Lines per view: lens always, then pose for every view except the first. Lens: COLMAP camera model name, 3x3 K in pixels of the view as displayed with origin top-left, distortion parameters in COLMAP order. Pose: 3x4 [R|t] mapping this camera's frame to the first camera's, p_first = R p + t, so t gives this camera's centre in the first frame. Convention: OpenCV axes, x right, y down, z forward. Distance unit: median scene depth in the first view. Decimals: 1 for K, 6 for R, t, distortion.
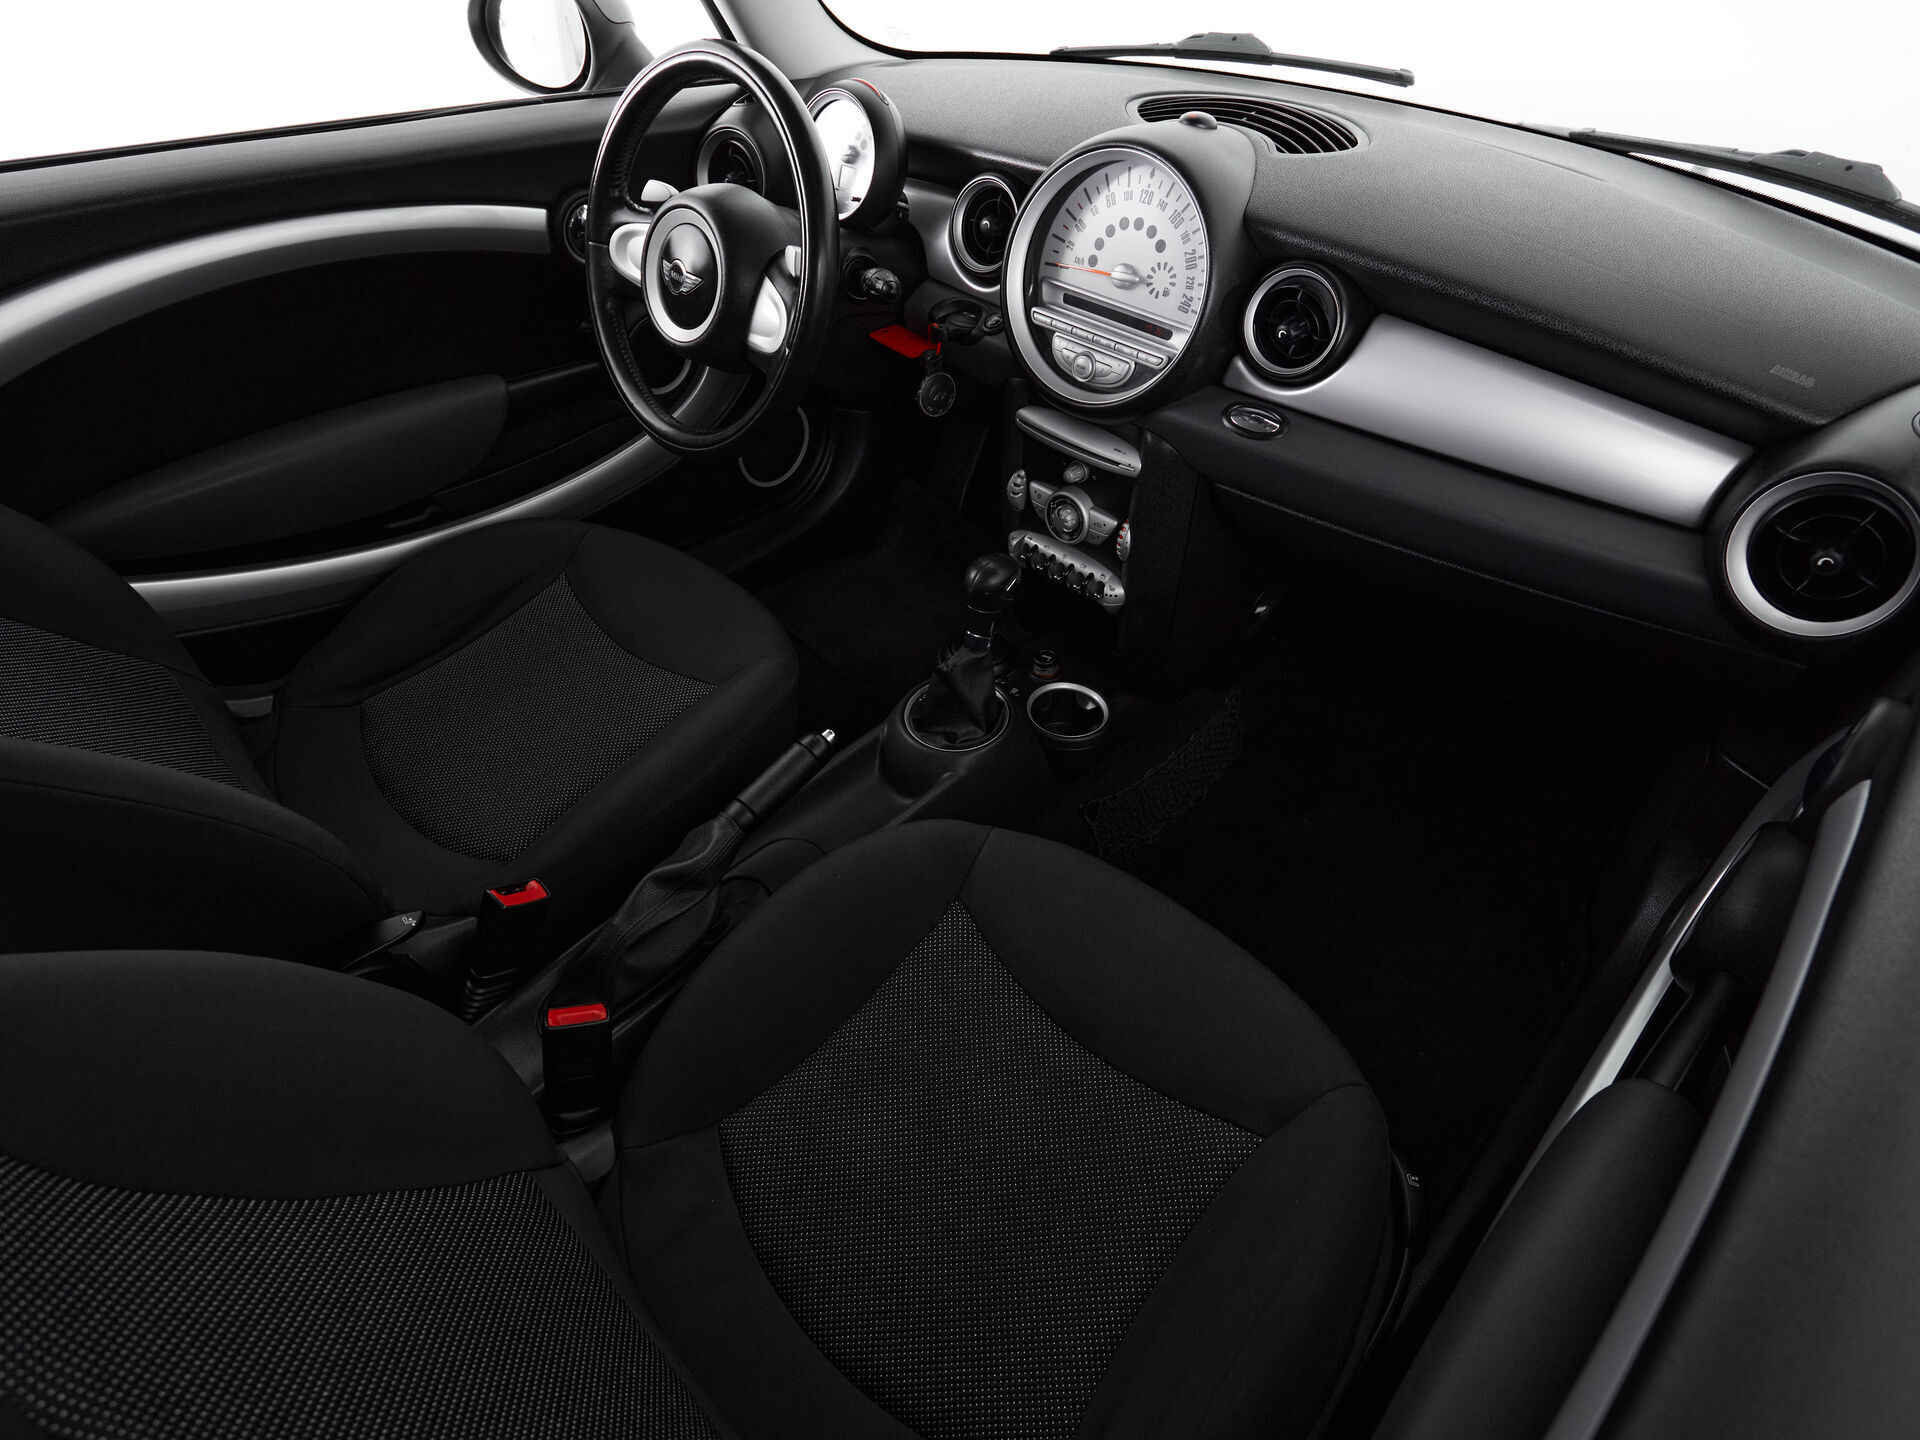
lens RADIAL K [[1105.6, 0, 971.1], [0, 1105.6, 728.5], [0, 0, 1]] dist [-0.000590, -0.000515]
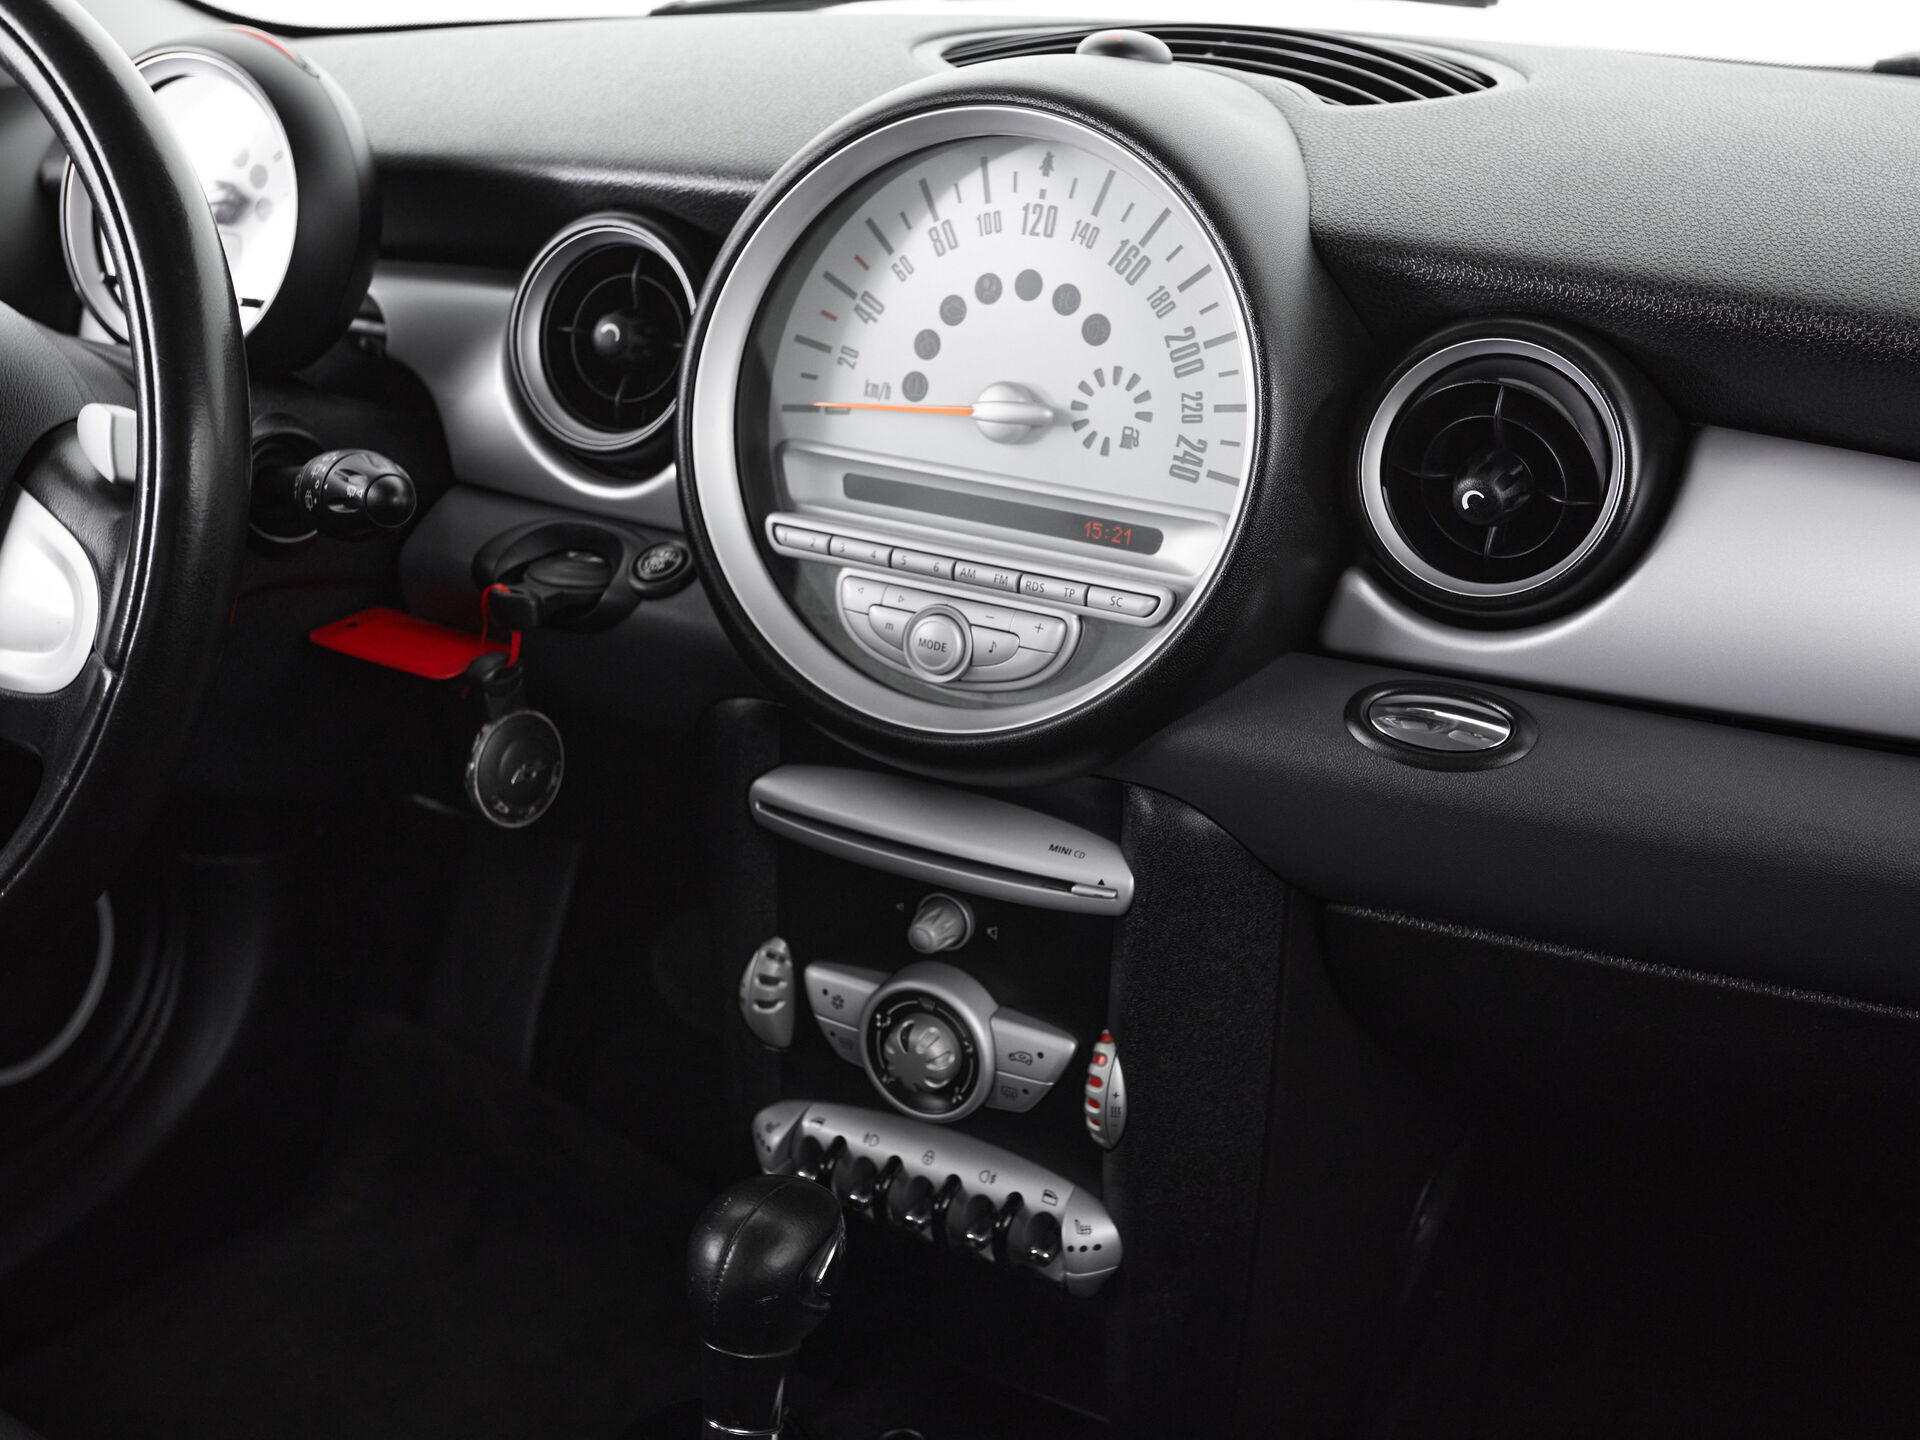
lens RADIAL K [[2466.0, 0, 960.0], [0, 2466.0, 720.0], [0, 0, 1]] dist [-0.002334, 0.007588]
pose [[0.969236, -0.103656, 0.223242, -0.077244], [0.169527, 0.938702, -0.300165, -0.052594], [-0.178444, 0.328776, 0.927396, 0.235131]]
